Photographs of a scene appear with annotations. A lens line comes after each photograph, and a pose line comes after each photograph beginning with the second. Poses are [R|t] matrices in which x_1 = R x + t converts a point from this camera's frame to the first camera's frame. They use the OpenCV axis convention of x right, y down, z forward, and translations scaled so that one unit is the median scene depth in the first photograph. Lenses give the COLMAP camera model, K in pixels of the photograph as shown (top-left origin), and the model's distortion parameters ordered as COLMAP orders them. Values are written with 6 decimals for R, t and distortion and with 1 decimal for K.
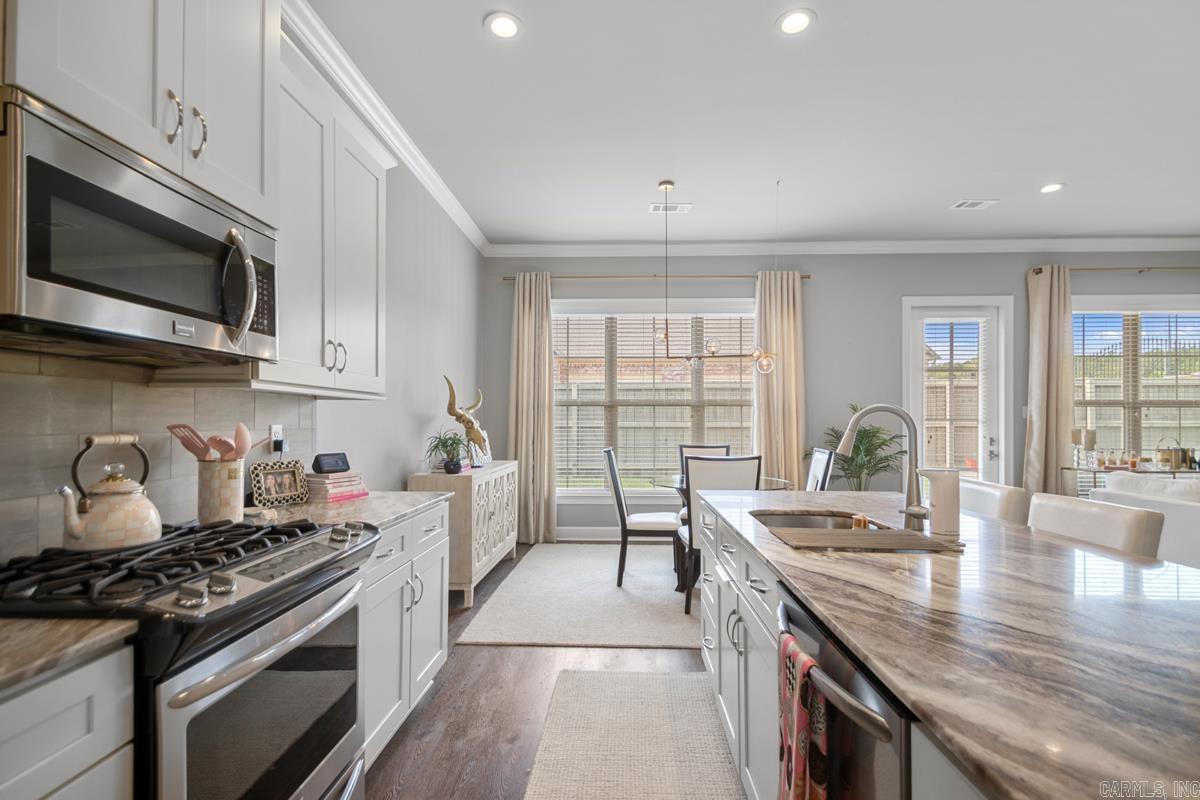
lens RADIAL K [[565.7, 0, 607.6], [0, 565.7, 418.5], [0, 0, 1]] dist [-0.000864, -0.000427]
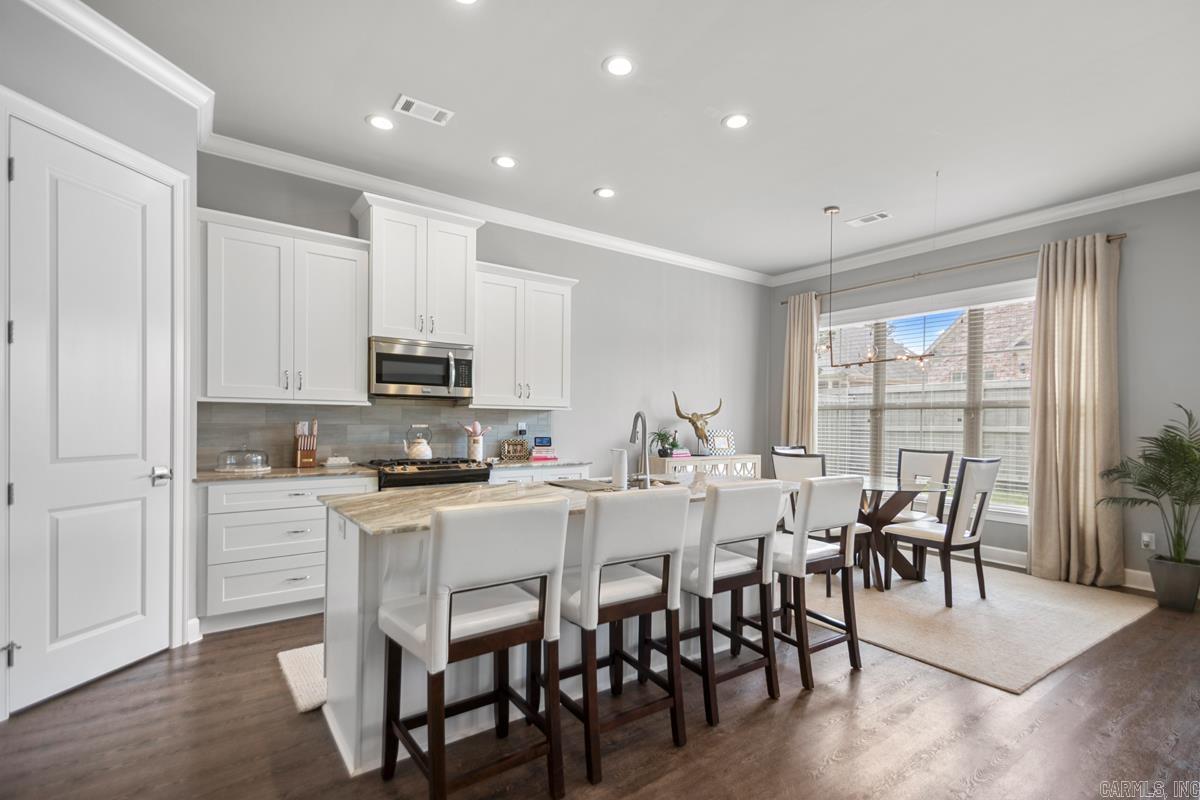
lens RADIAL K [[558.0, 0, 596.5], [0, 558.0, 424.7], [0, 0, 1]] dist [-0.002321, -0.001135]
pose [[0.595577, 0.008760, -0.803250, 0.542084], [-0.004360, 0.999961, 0.007672, 0.000093], [0.803286, -0.001067, 0.595592, -0.013665]]
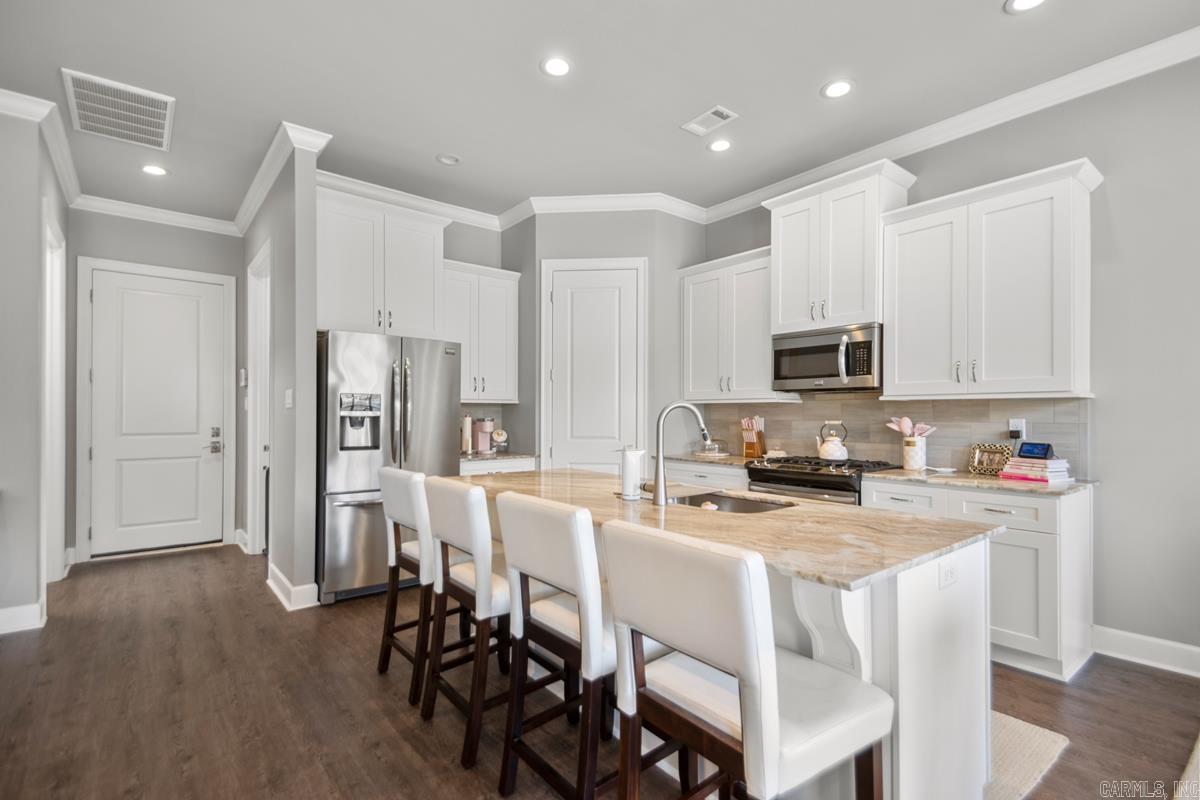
lens RADIAL K [[550.3, 0, 595.4], [0, 550.3, 404.8], [0, 0, 1]] dist [0.000282, -0.000683]
pose [[-0.767549, -0.015037, -0.640814, 0.445986], [-0.001241, 0.999758, -0.021973, 0.002619], [0.640989, -0.016070, -0.767382, 0.579203]]
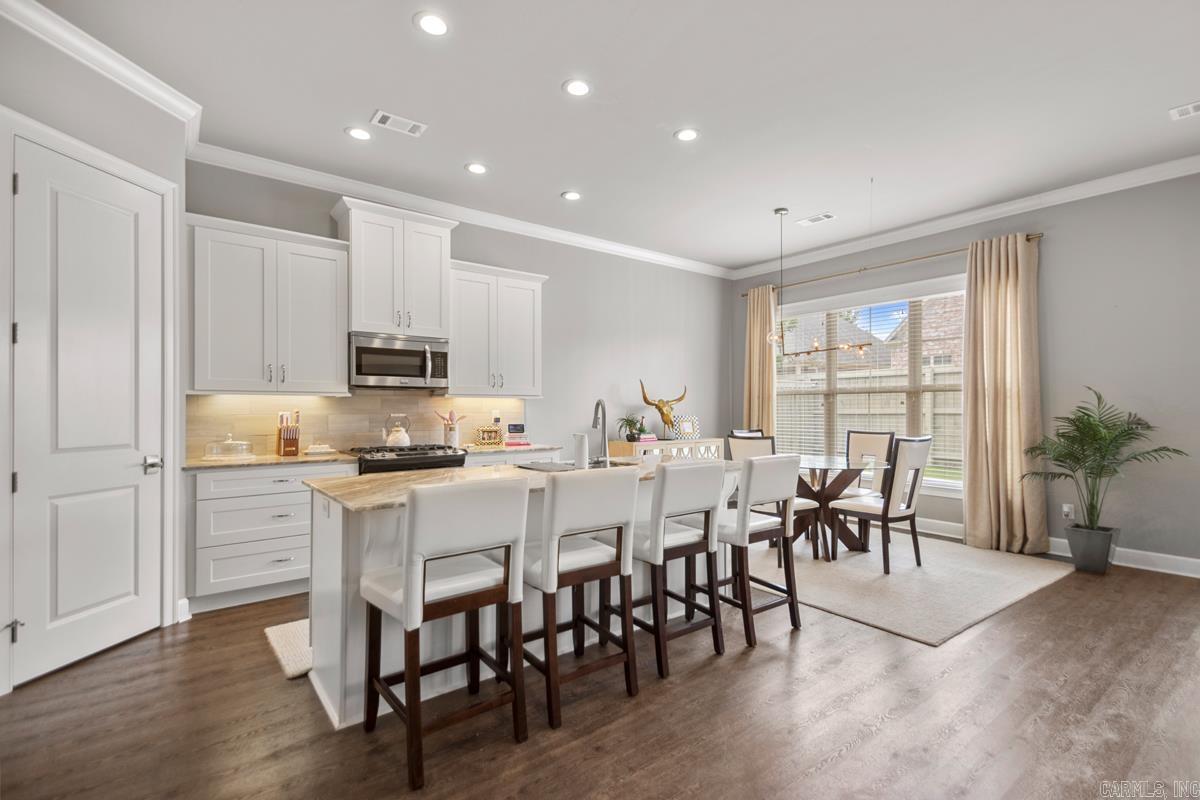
lens RADIAL K [[550.3, 0, 595.4], [0, 550.3, 404.8], [0, 0, 1]] dist [0.000282, -0.000683]
pose [[0.623419, -0.008213, -0.781845, 0.586492], [0.007439, 0.999962, -0.004573, -0.000113], [0.781853, -0.002965, 0.623456, -0.026845]]
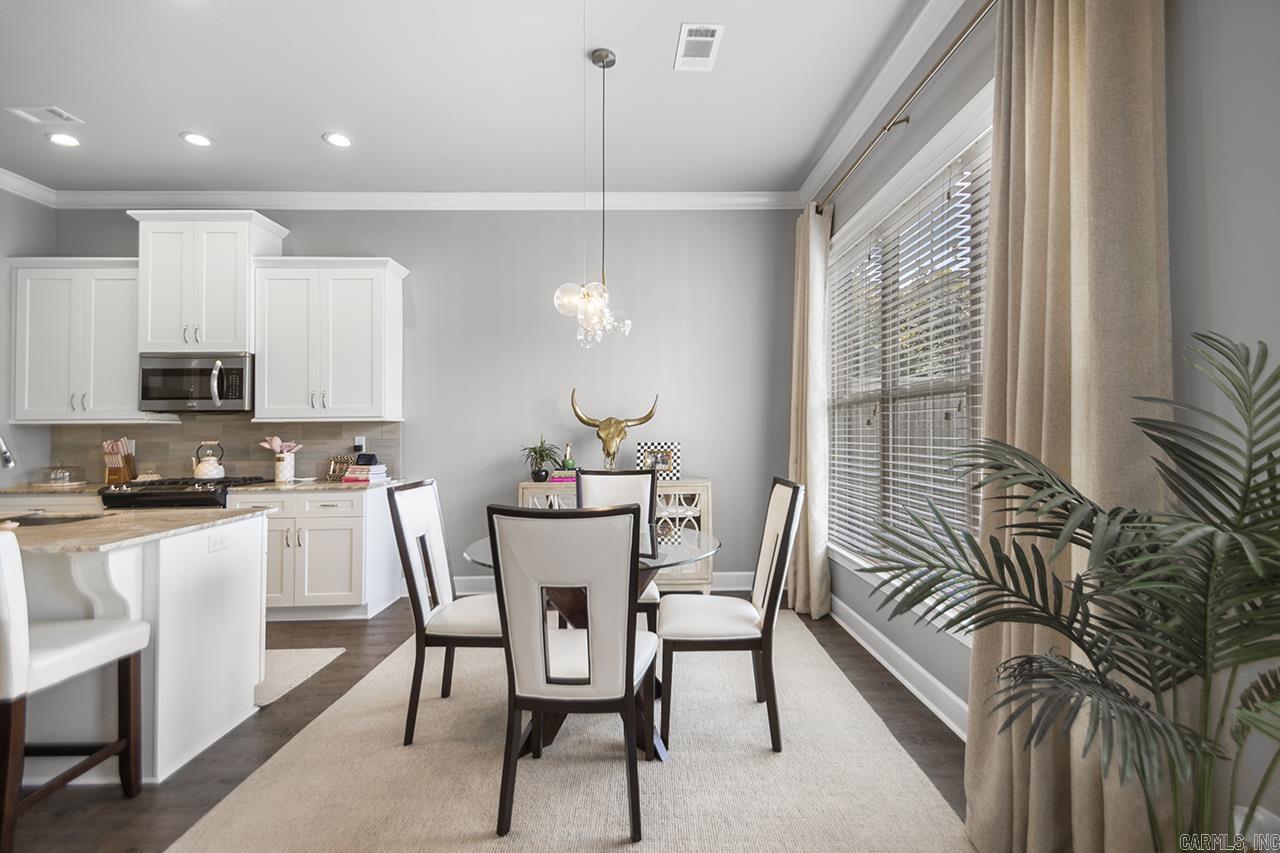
lens RADIAL K [[601.7, 0, 637.9], [0, 601.7, 418.6], [0, 0, 1]] dist [0.014365, -0.013579]
pose [[0.051569, -0.023389, -0.998395, 0.588220], [0.016111, 0.999615, -0.022585, 0.004273], [0.998539, -0.014921, 0.051926, 0.755326]]
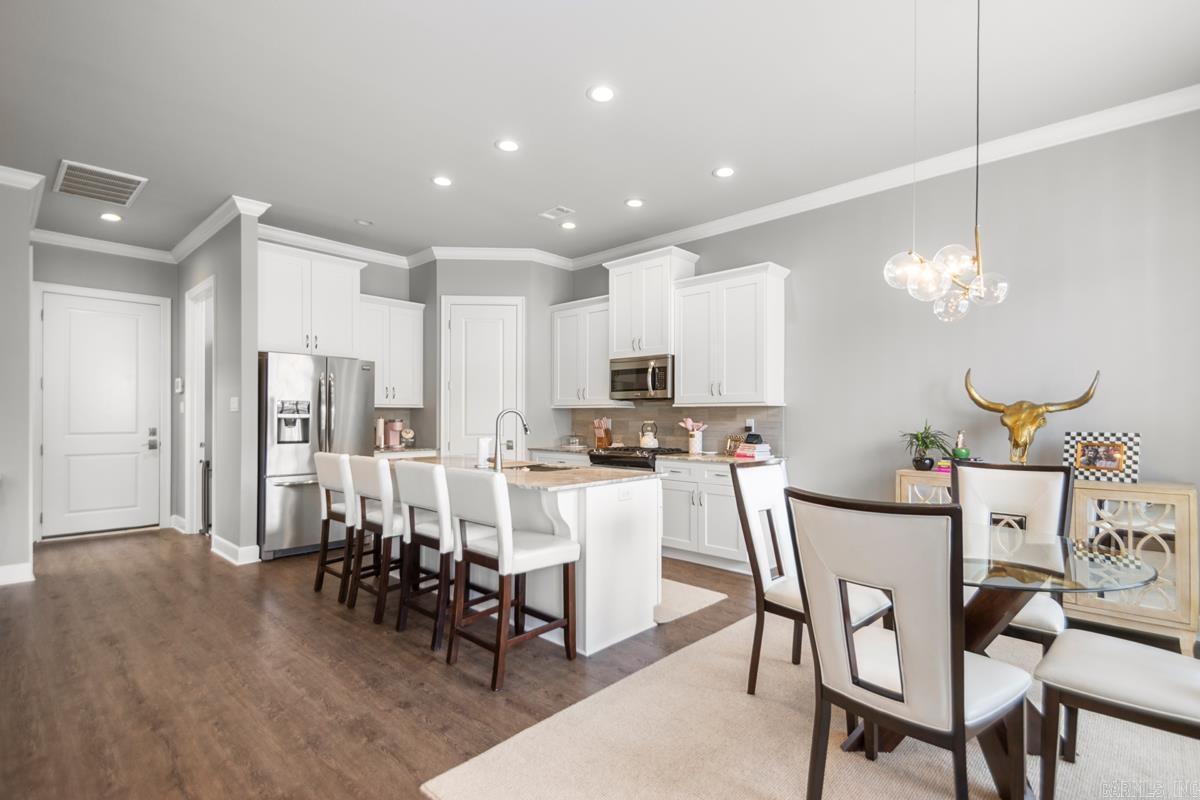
lens RADIAL K [[534.6, 0, 596.4], [0, 534.6, 409.0], [0, 0, 1]] dist [0.004532, -0.000525]
pose [[-0.662613, -0.014870, -0.748815, 0.552393], [-0.000035, 0.999803, -0.019823, 0.004909], [0.748962, -0.013109, -0.662483, 0.801916]]
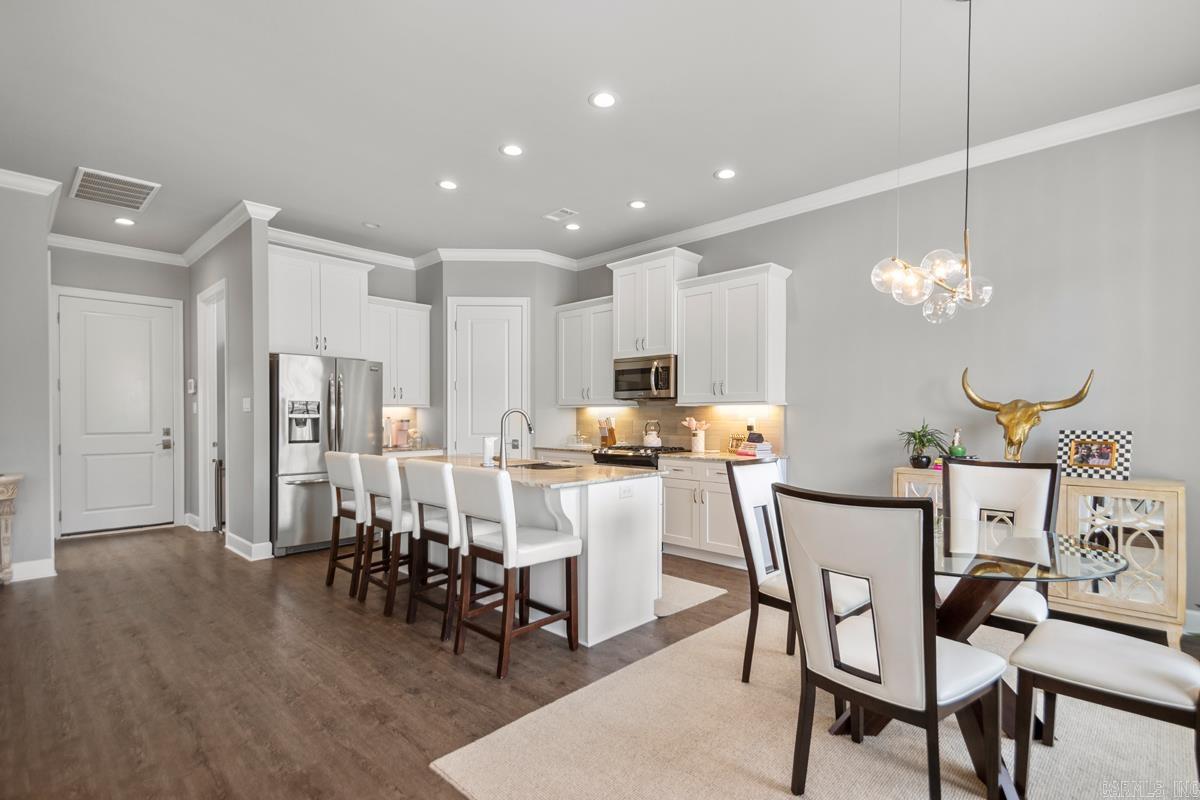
lens RADIAL K [[536.4, 0, 598.3], [0, 536.4, 414.3], [0, 0, 1]] dist [0.002724, 0.000688]
pose [[-0.669890, -0.004864, -0.742445, 0.561160], [0.001883, 0.999964, -0.008250, 0.004702], [0.742458, -0.006925, -0.669857, 0.816887]]
